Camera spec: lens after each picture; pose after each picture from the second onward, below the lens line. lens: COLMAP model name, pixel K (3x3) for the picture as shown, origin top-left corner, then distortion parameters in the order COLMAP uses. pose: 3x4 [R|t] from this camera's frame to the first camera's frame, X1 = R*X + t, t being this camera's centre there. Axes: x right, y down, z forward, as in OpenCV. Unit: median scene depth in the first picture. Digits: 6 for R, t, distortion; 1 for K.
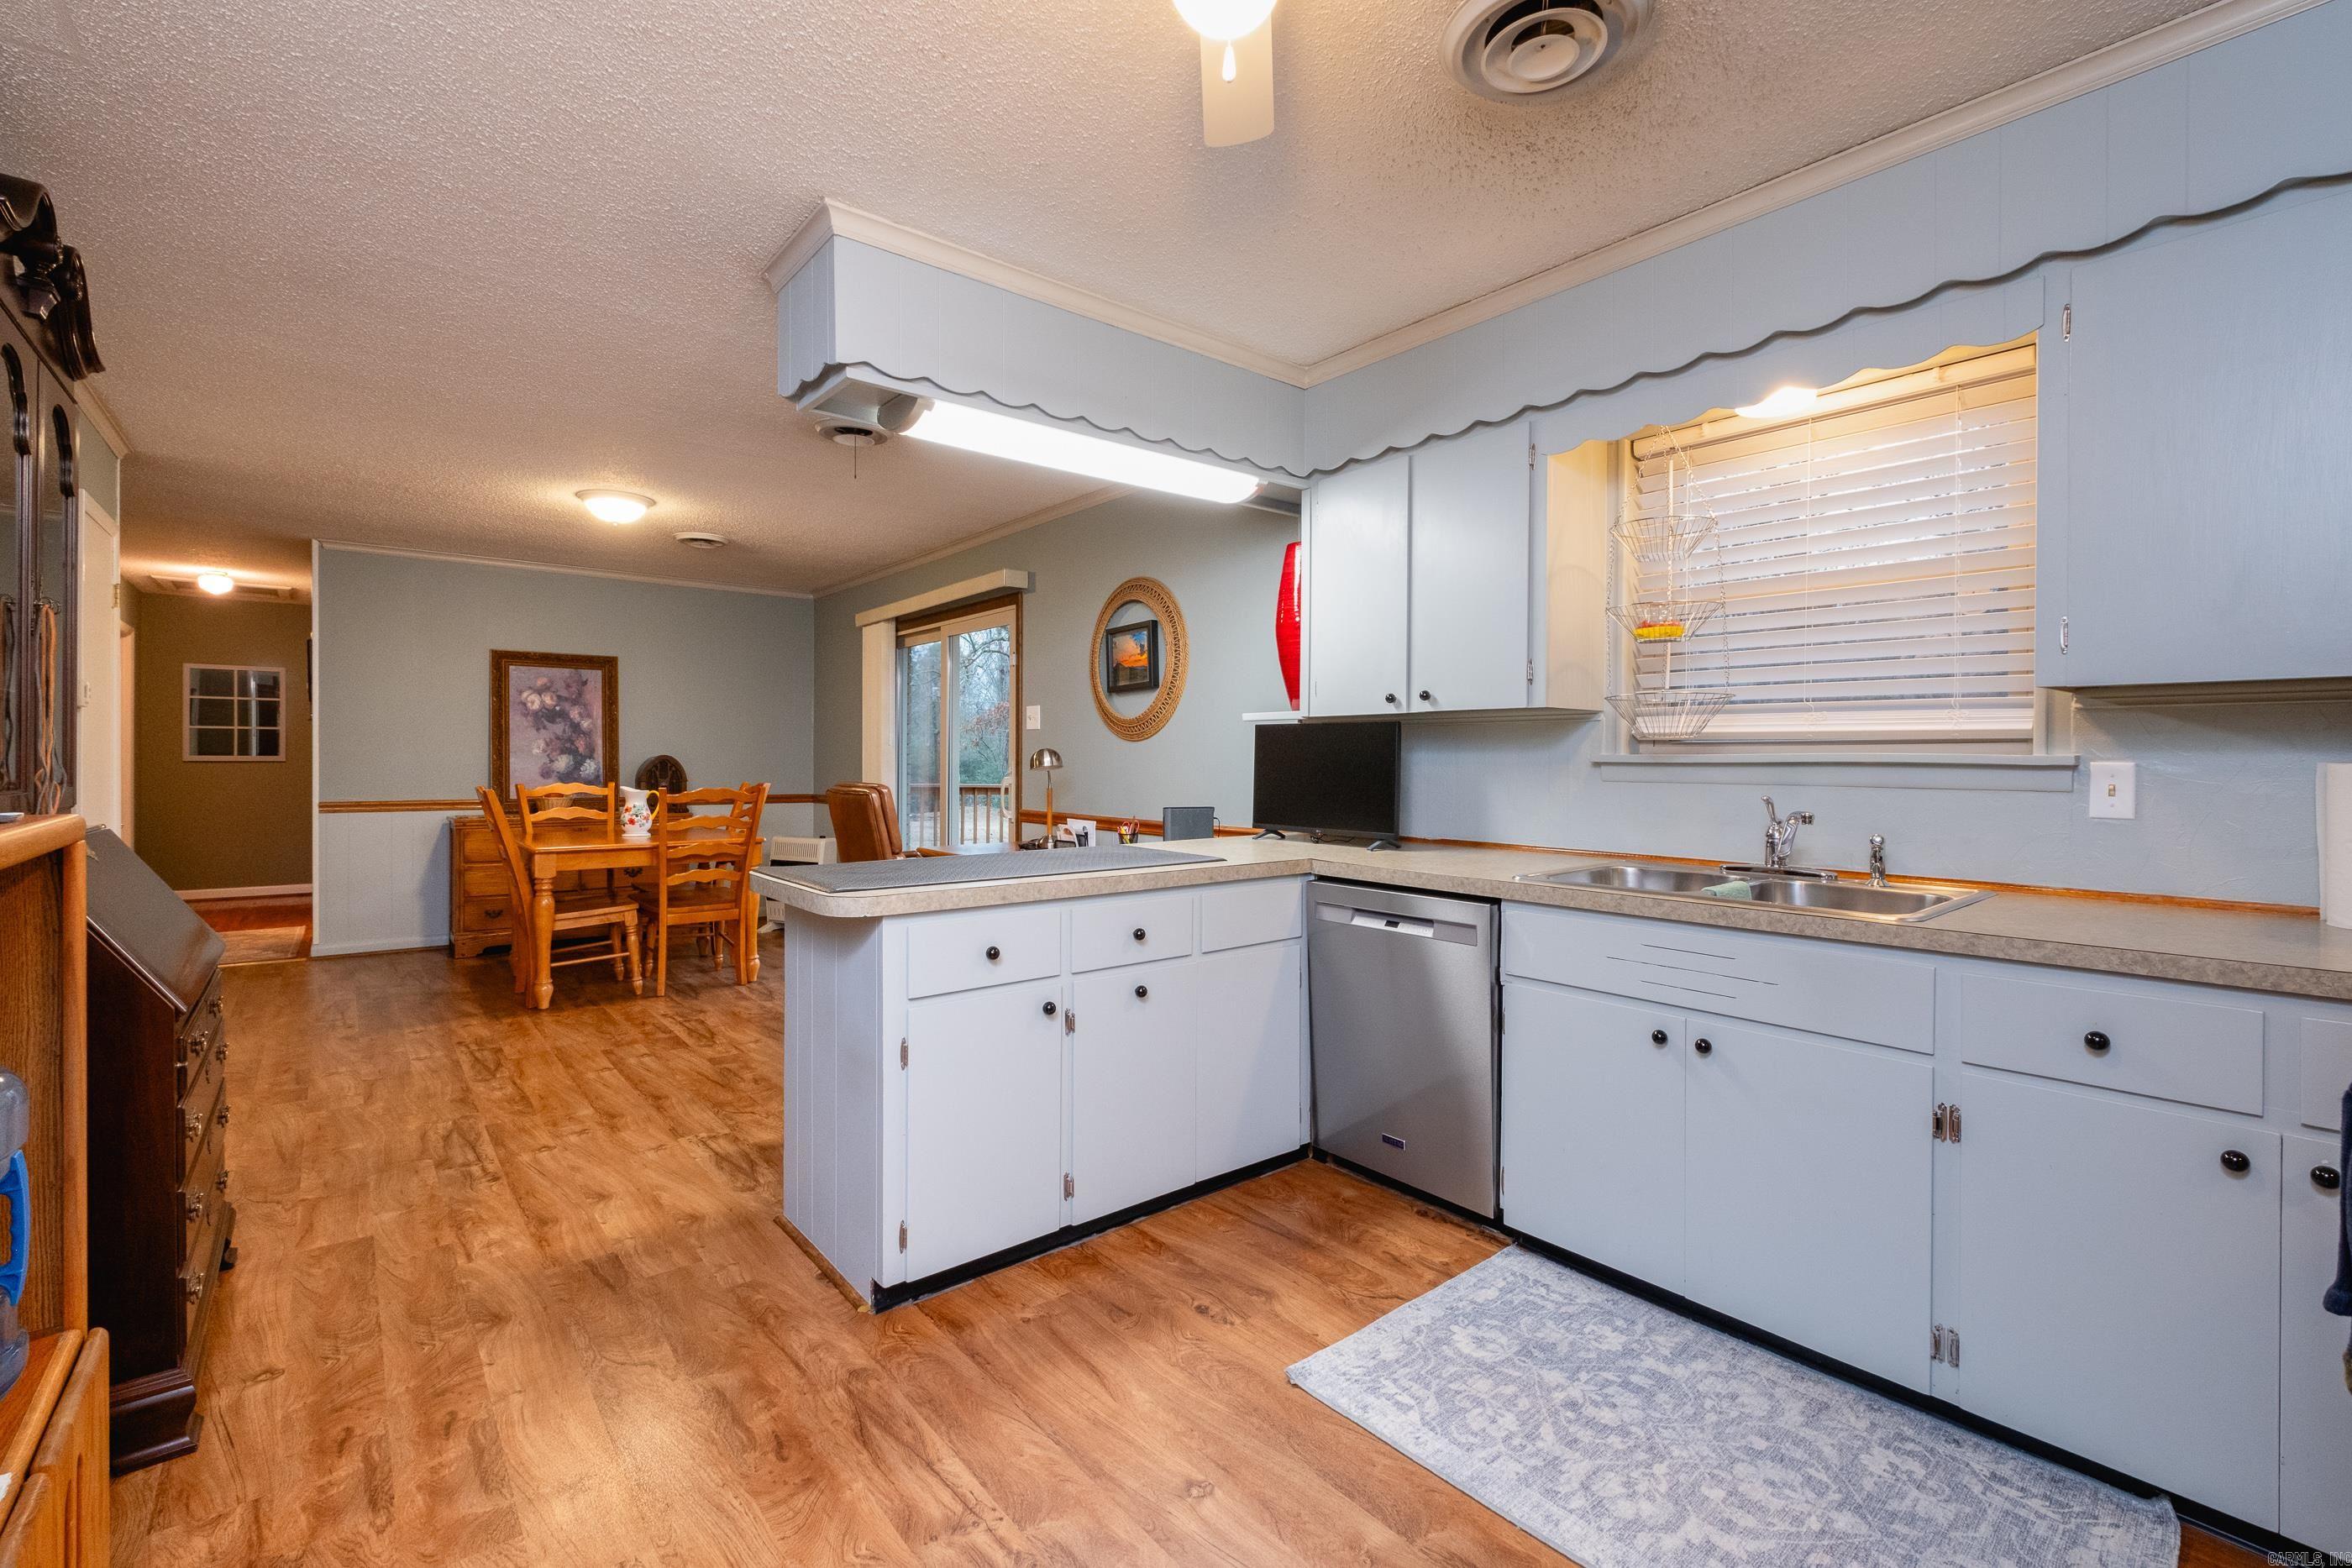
lens RADIAL K [[1025.7, 0, 1169.6], [0, 1025.7, 764.4], [0, 0, 1]] dist [0.010811, -0.006781]
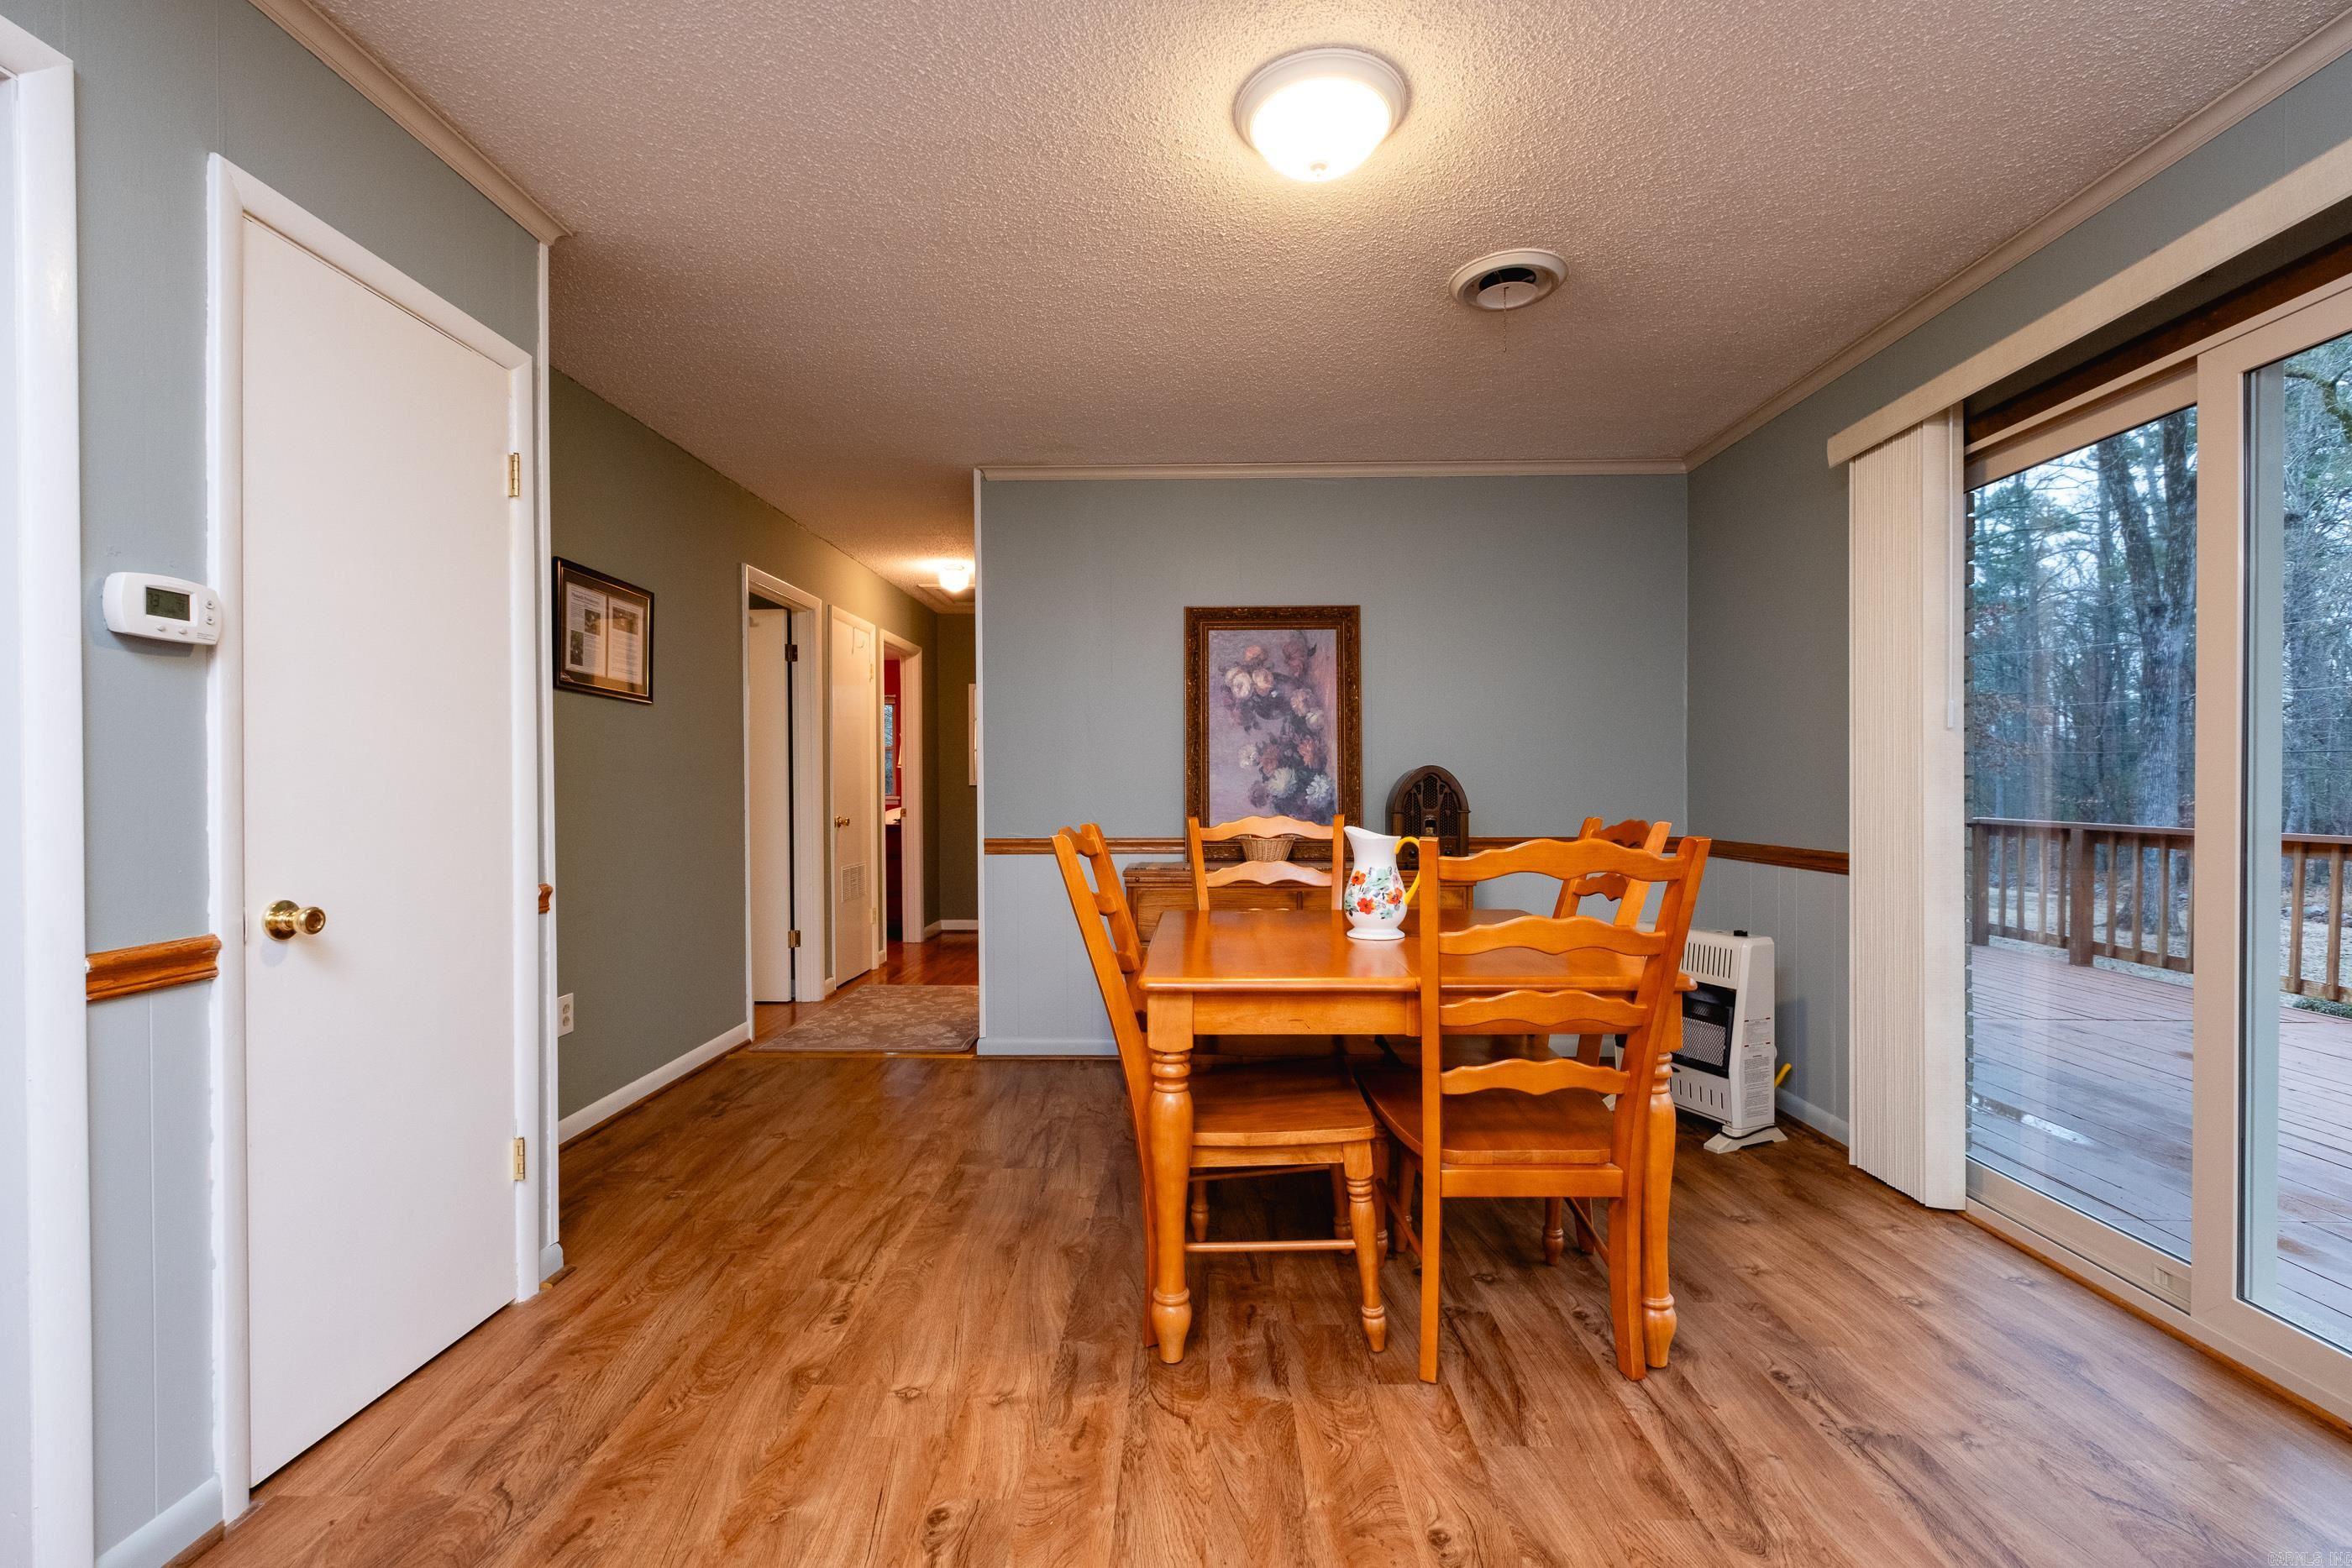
lens RADIAL K [[1025.7, 0, 1169.9], [0, 1025.7, 795.9], [0, 0, 1]] dist [0.010811, -0.006781]
pose [[0.760070, -0.002192, -0.649838, -0.526872], [0.006871, 0.999966, 0.004663, 0.008737], [0.649805, -0.008009, 0.760059, 1.073376]]
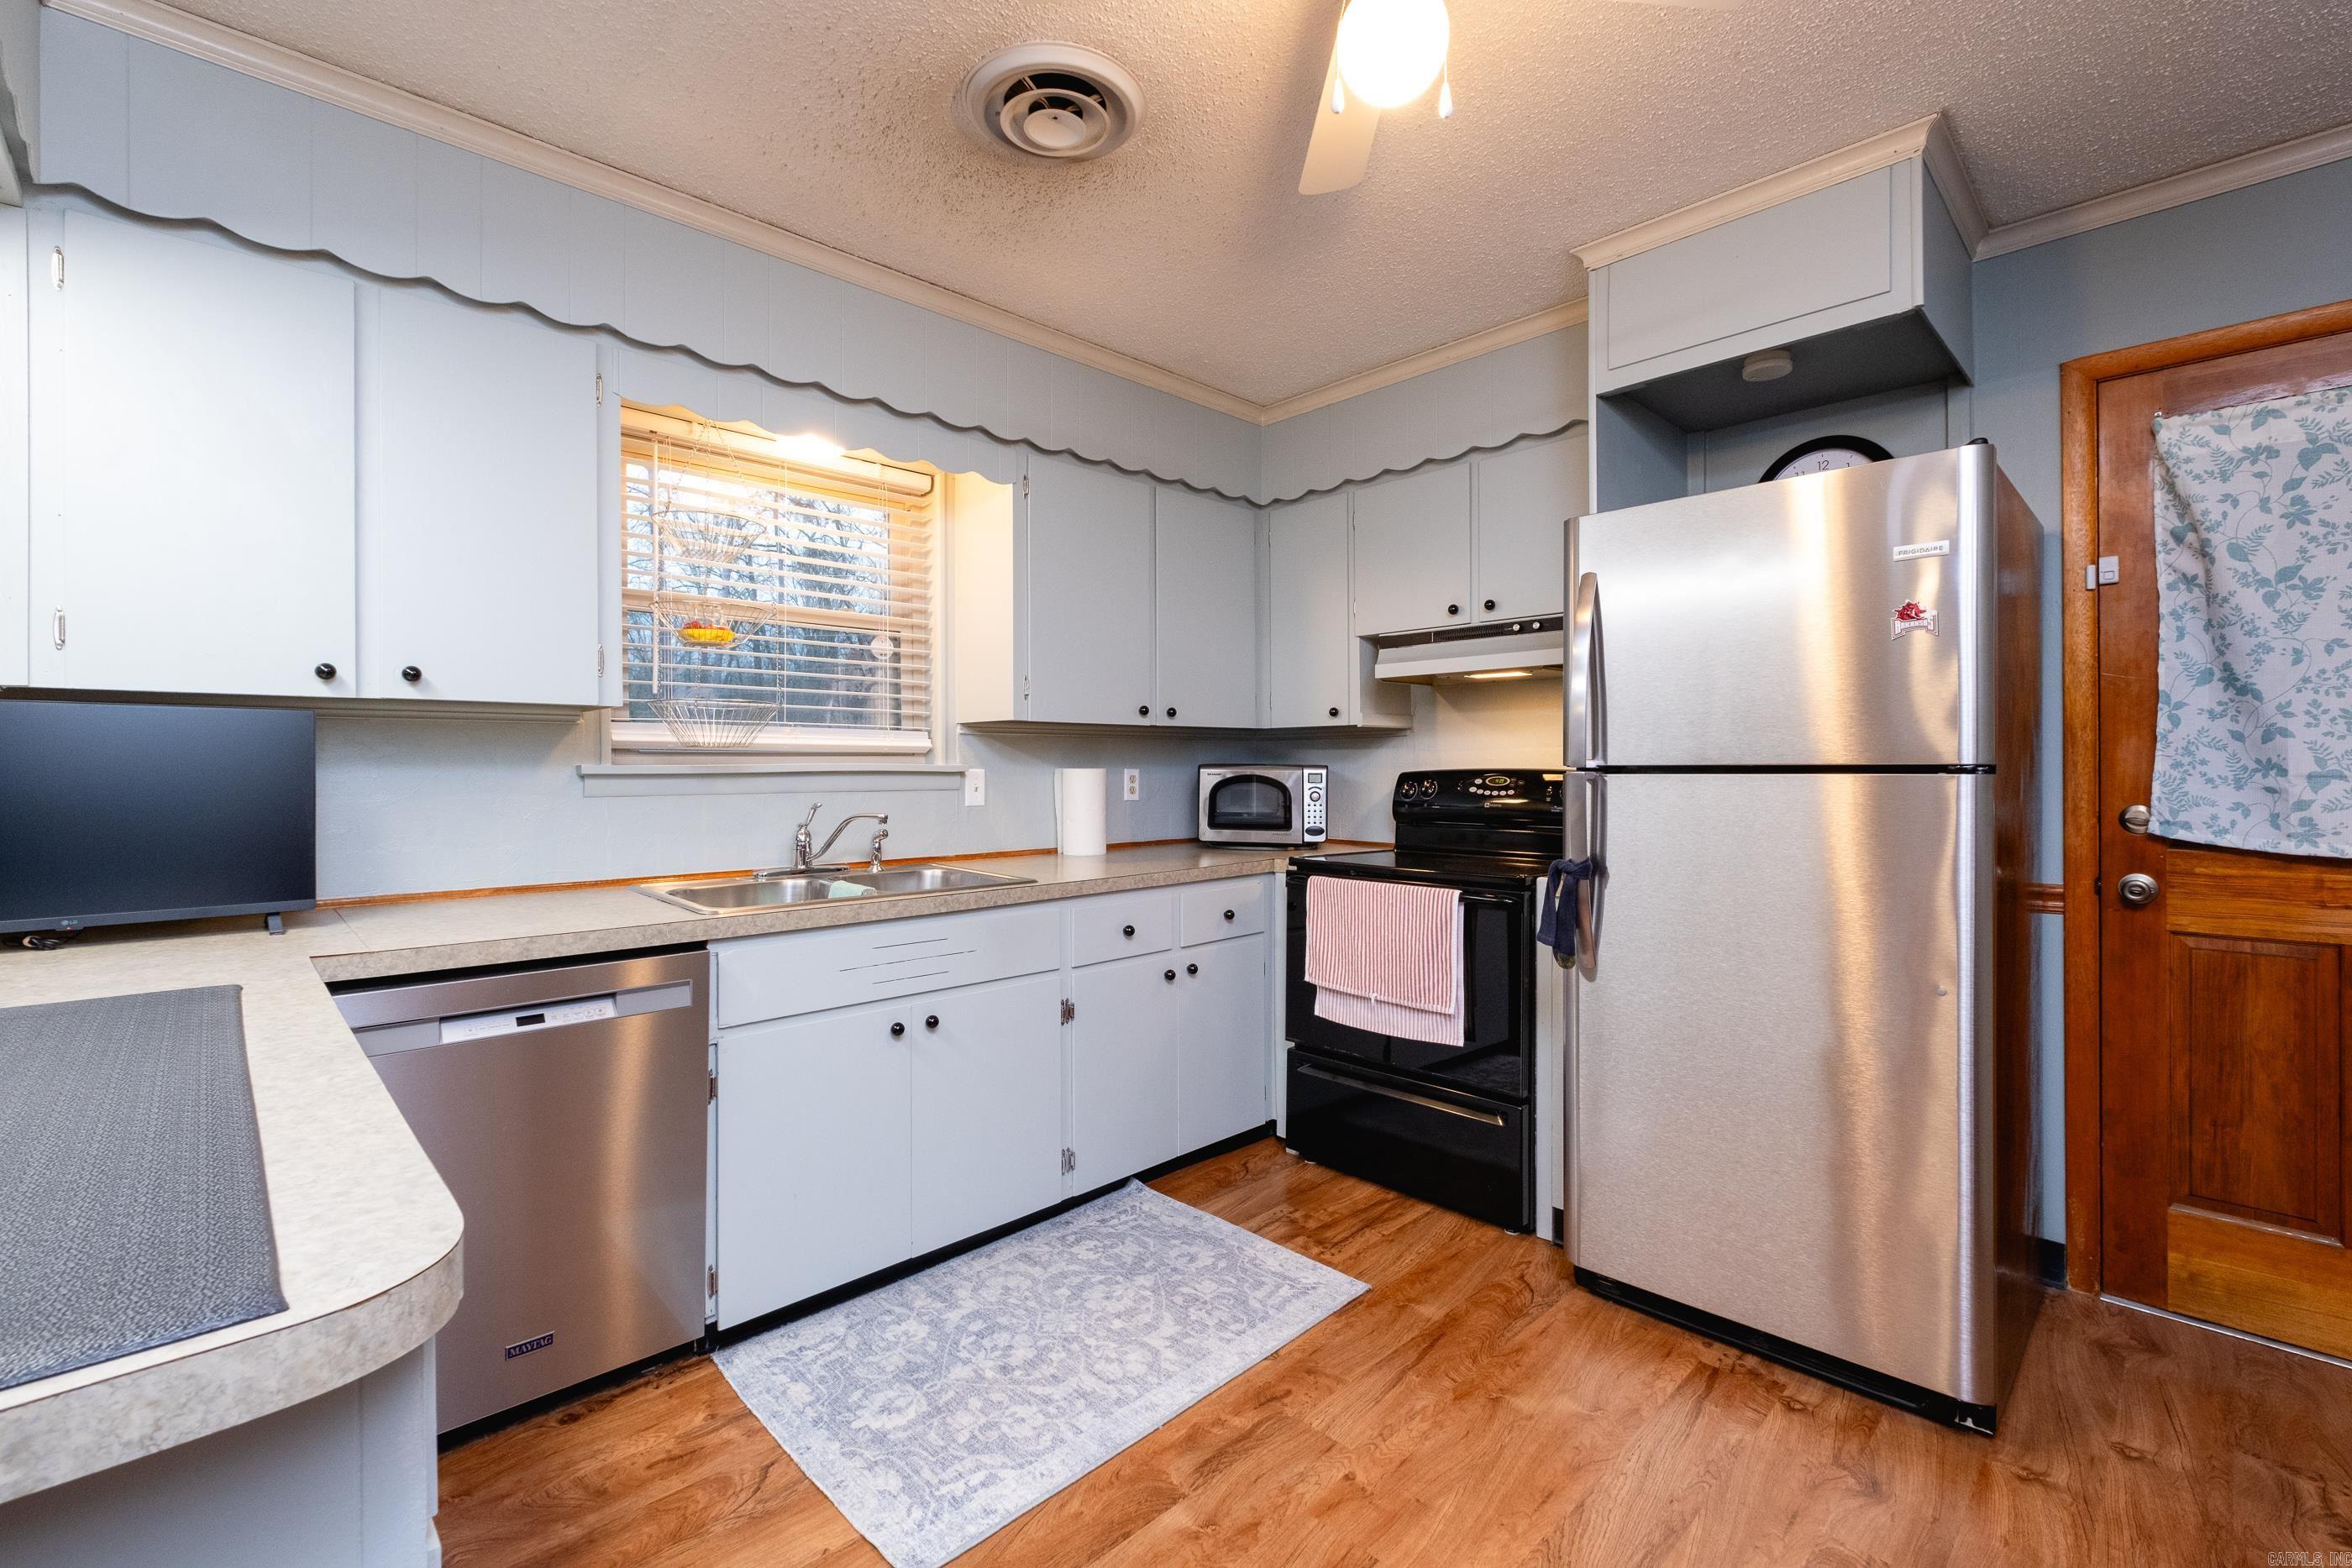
lens RADIAL K [[1025.7, 0, 1172.3], [0, 1025.7, 772.8], [0, 0, 1]] dist [0.010811, -0.006781]
pose [[-0.088251, -0.007123, 0.996073, -0.427520], [0.012714, 0.999885, 0.008276, -0.004311], [-0.996017, 0.013394, -0.088150, 0.565419]]
